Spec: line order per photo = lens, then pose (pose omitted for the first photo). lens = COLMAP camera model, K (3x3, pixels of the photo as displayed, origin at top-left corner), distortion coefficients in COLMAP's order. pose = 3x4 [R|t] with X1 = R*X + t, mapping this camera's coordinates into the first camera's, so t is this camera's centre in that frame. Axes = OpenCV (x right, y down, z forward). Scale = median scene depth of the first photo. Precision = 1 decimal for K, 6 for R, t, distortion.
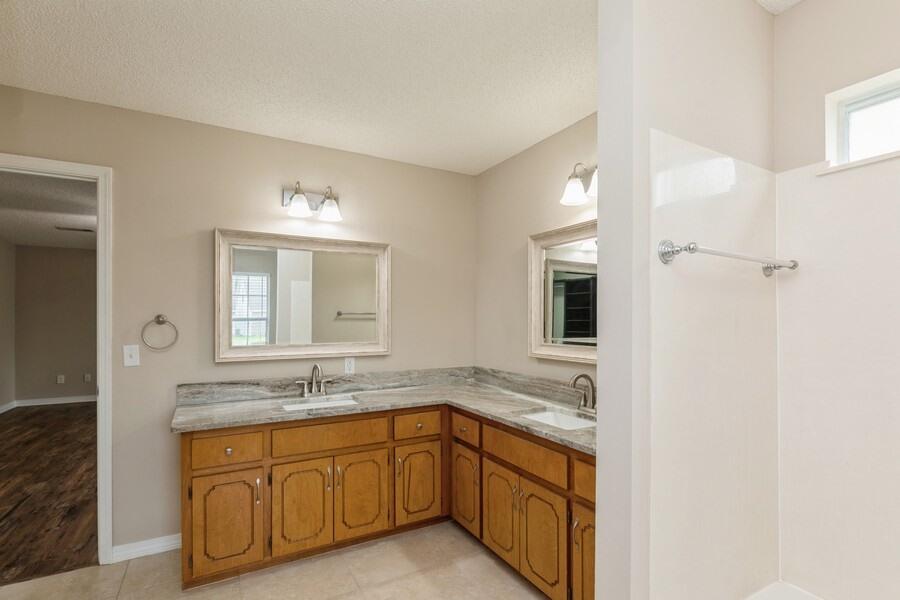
lens RADIAL K [[426.5, 0, 452.2], [0, 426.5, 315.1], [0, 0, 1]] dist [-0.001955, -0.000187]
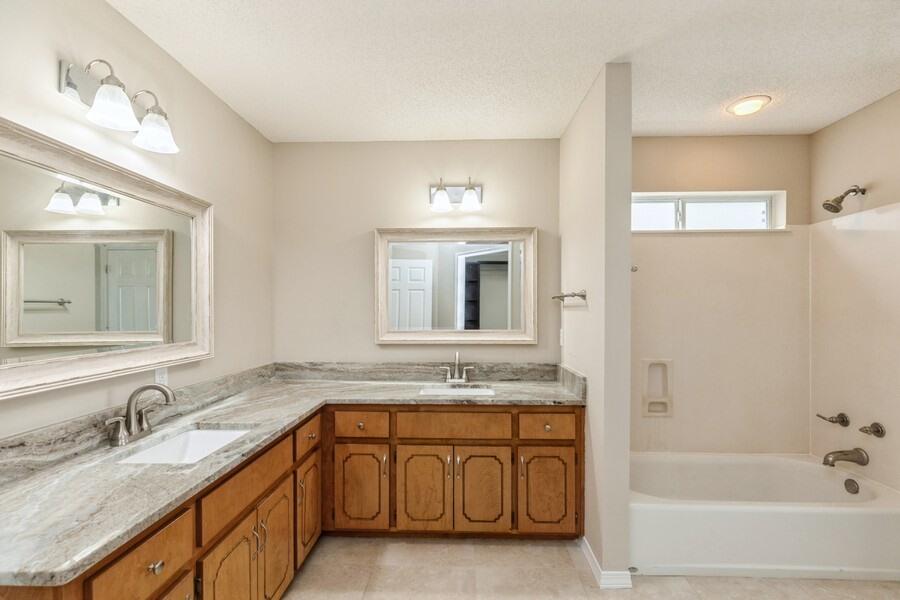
lens RADIAL K [[408.8, 0, 452.0], [0, 408.8, 304.4], [0, 0, 1]] dist [0.001313, -0.000061]
pose [[0.520752, 0.001524, 0.853706, -0.603896], [-0.005824, 0.999981, 0.001768, -0.000832], [-0.853688, -0.005893, 0.520751, 0.344043]]
